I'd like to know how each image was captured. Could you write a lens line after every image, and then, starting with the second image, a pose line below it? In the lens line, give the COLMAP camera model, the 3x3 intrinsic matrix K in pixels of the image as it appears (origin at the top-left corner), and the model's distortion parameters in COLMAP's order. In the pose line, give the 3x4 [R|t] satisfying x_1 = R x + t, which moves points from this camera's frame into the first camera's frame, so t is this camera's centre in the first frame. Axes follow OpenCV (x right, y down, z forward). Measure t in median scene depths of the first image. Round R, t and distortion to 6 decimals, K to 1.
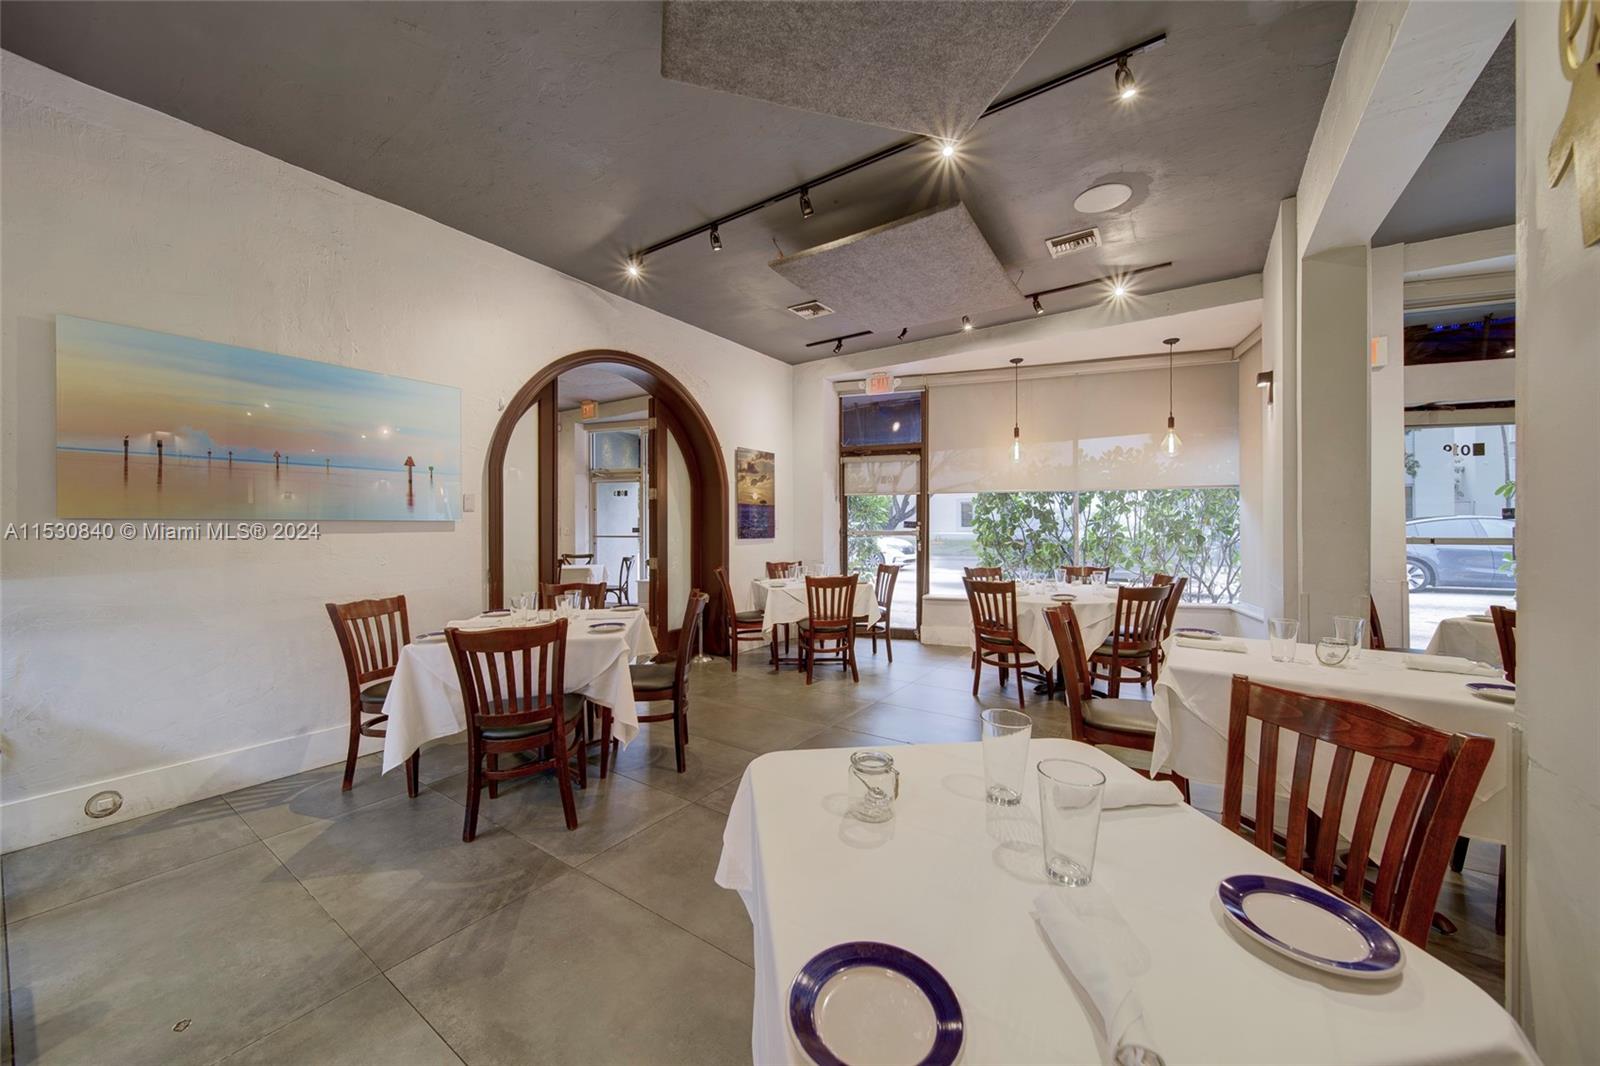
lens RADIAL K [[571.3, 0, 795.3], [0, 571.3, 526.8], [0, 0, 1]] dist [0.002691, -0.002105]
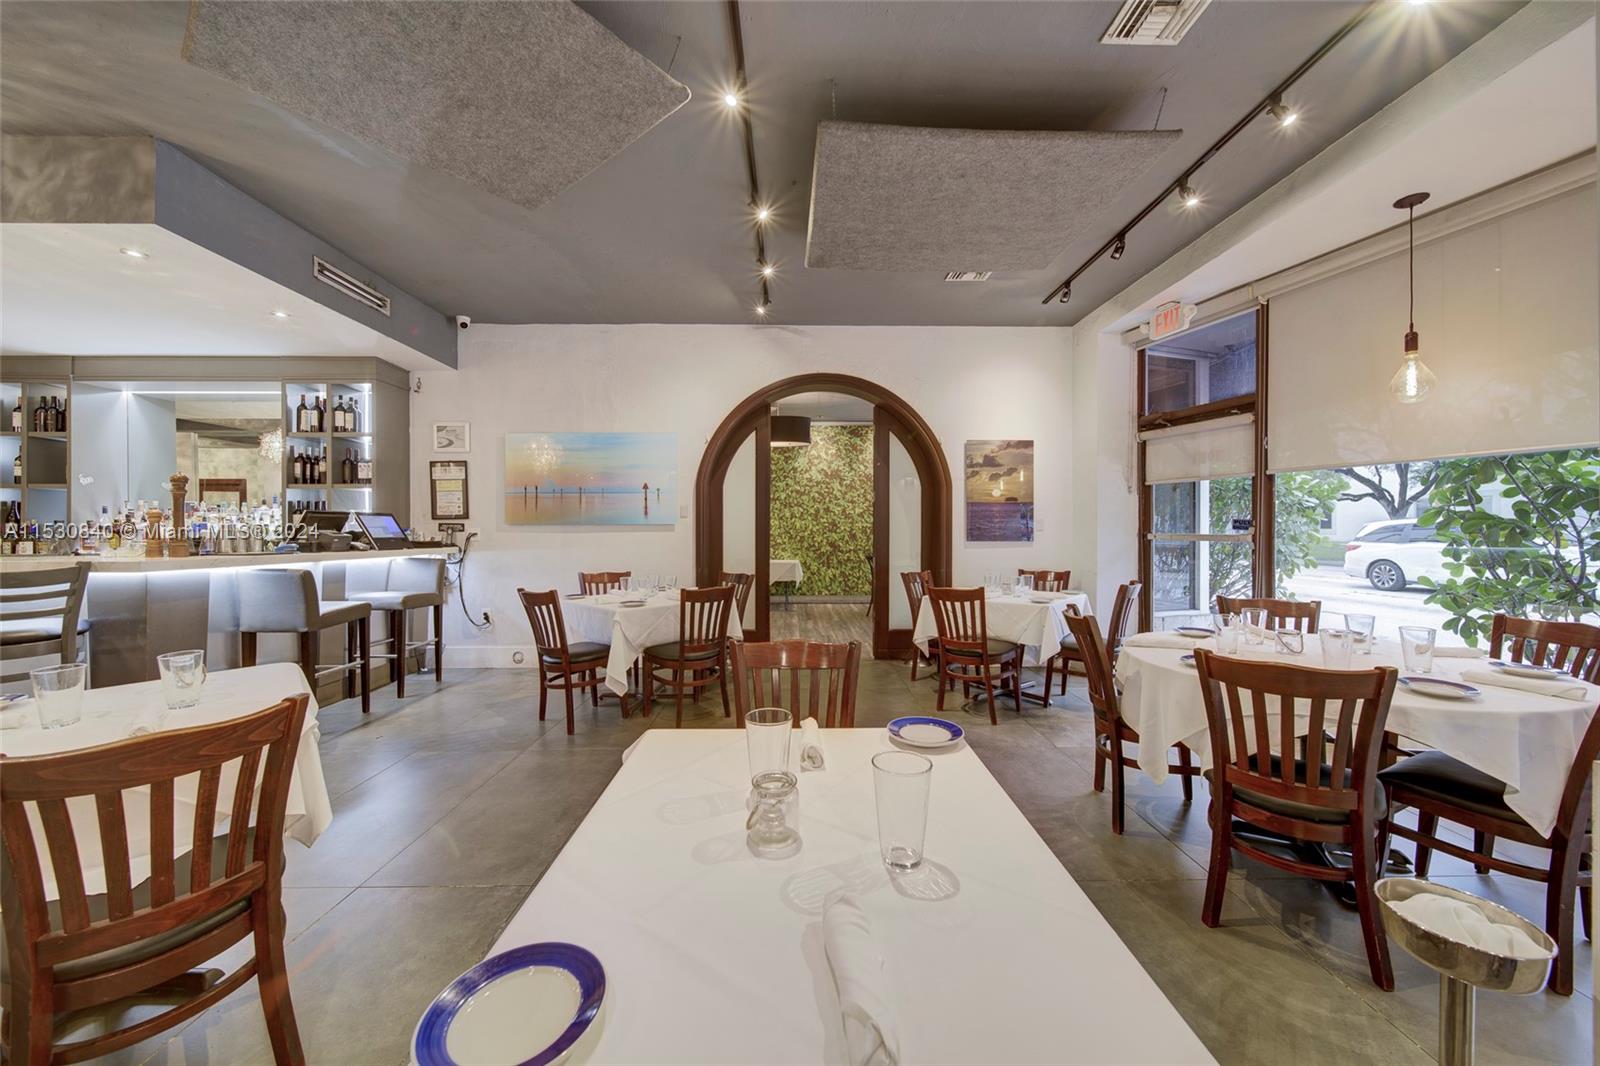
lens RADIAL K [[555.7, 0, 802.5], [0, 555.7, 528.3], [0, 0, 1]] dist [0.001916, -0.001666]
pose [[0.585211, 0.000677, -0.810881, 0.454515], [0.001538, 0.999997, 0.001945, -0.001329], [0.810880, -0.002386, 0.585208, 0.262982]]
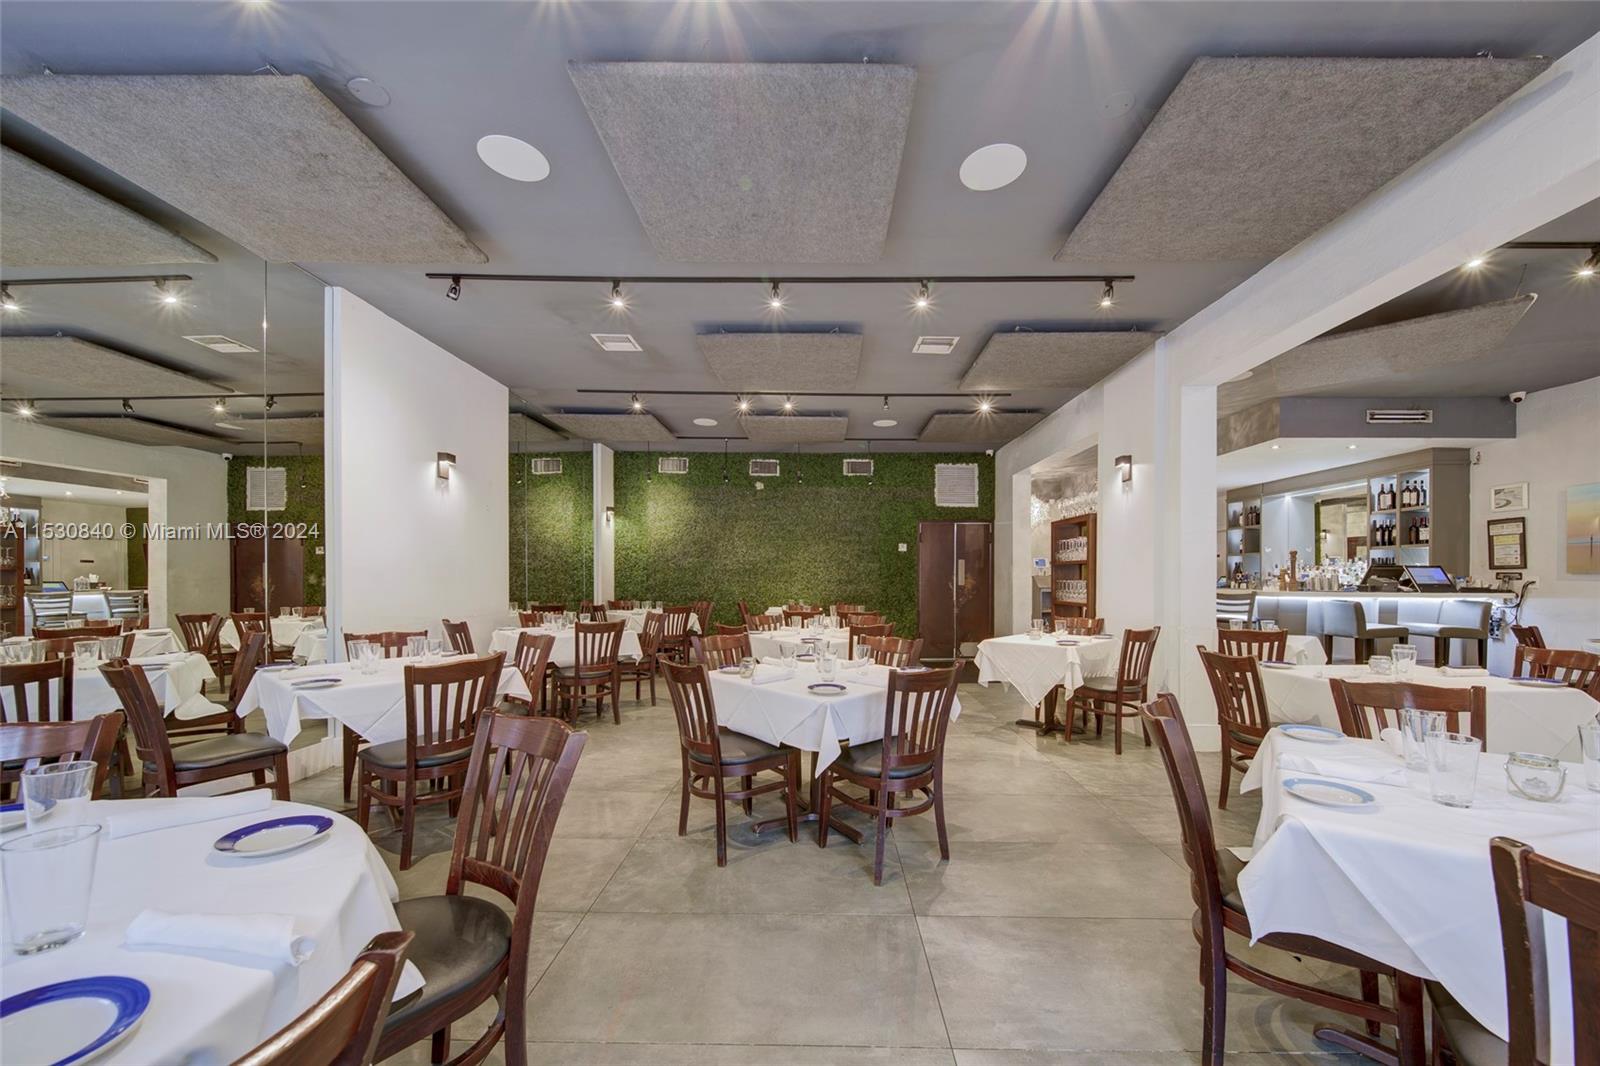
lens RADIAL K [[571.3, 0, 813.5], [0, 571.3, 577.2], [0, 0, 1]] dist [0.002691, -0.002105]
pose [[-0.835619, 0.002611, -0.549304, 1.031906], [0.000841, 0.999994, 0.003474, -0.004667], [0.549309, 0.002441, -0.835616, 0.495062]]
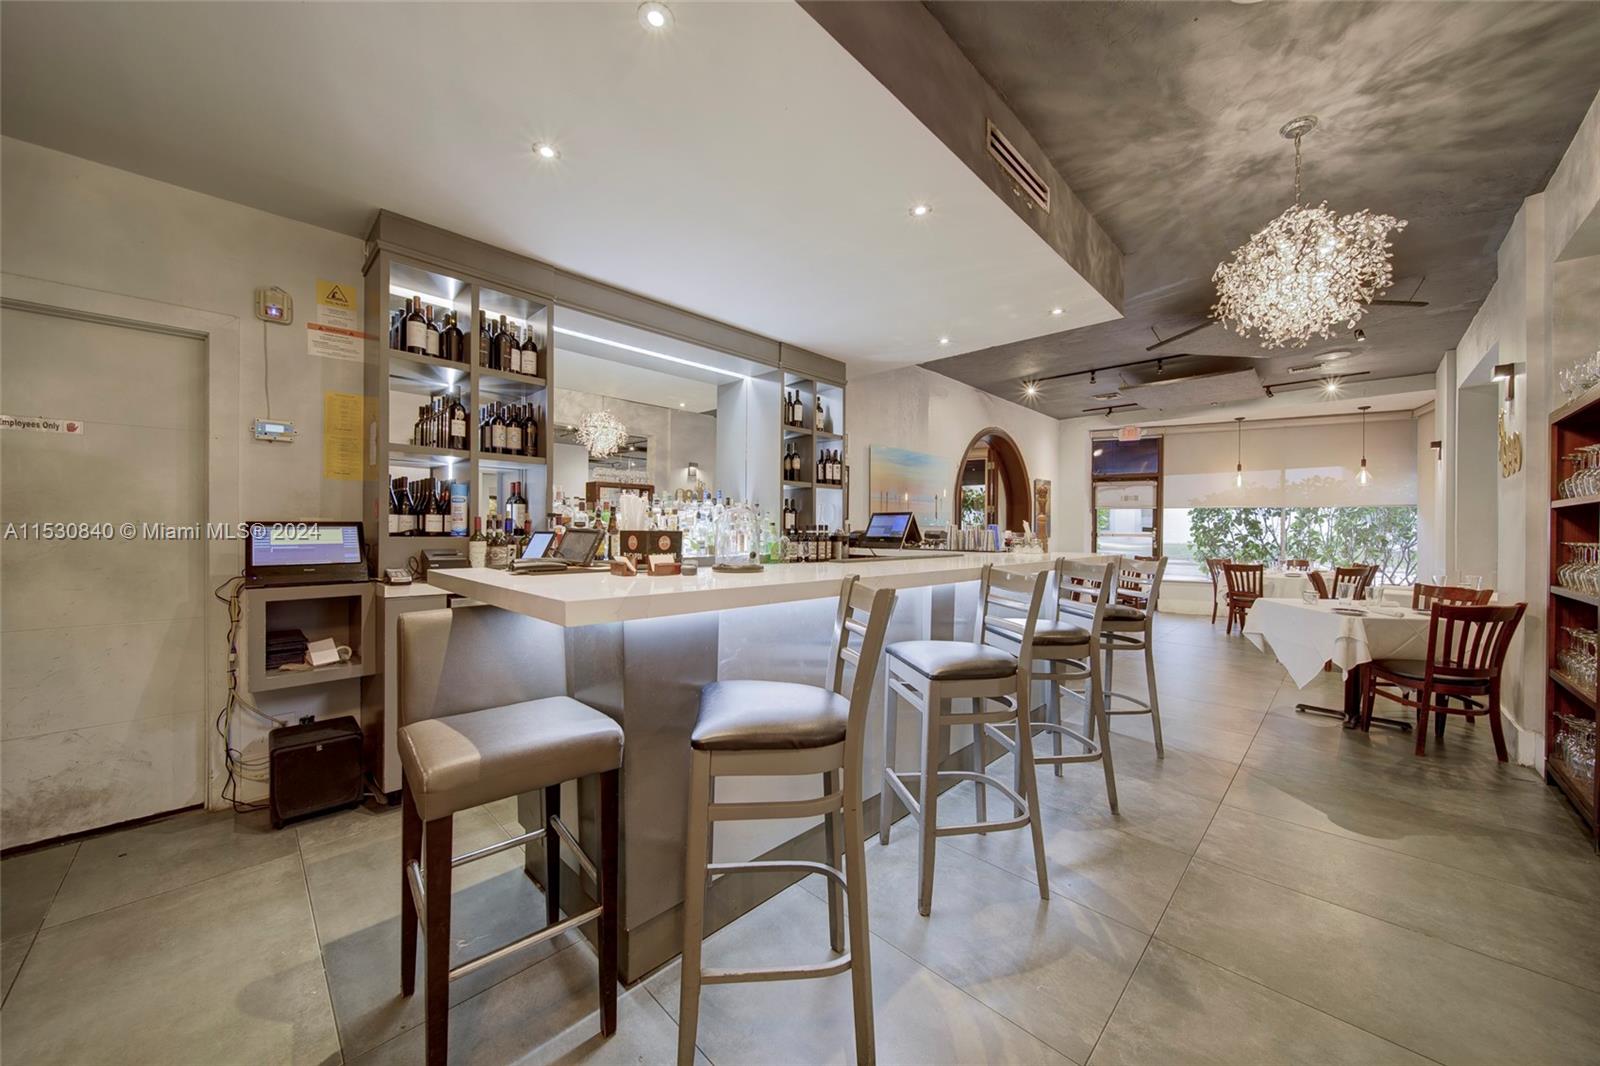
lens RADIAL K [[571.3, 0, 793.3], [0, 571.3, 526.7], [0, 0, 1]] dist [0.002691, -0.002105]
pose [[0.985788, 0.009991, -0.167694, -0.473099], [-0.010188, 0.999948, -0.000312, -0.001725], [0.167682, 0.002016, 0.985839, -0.608822]]
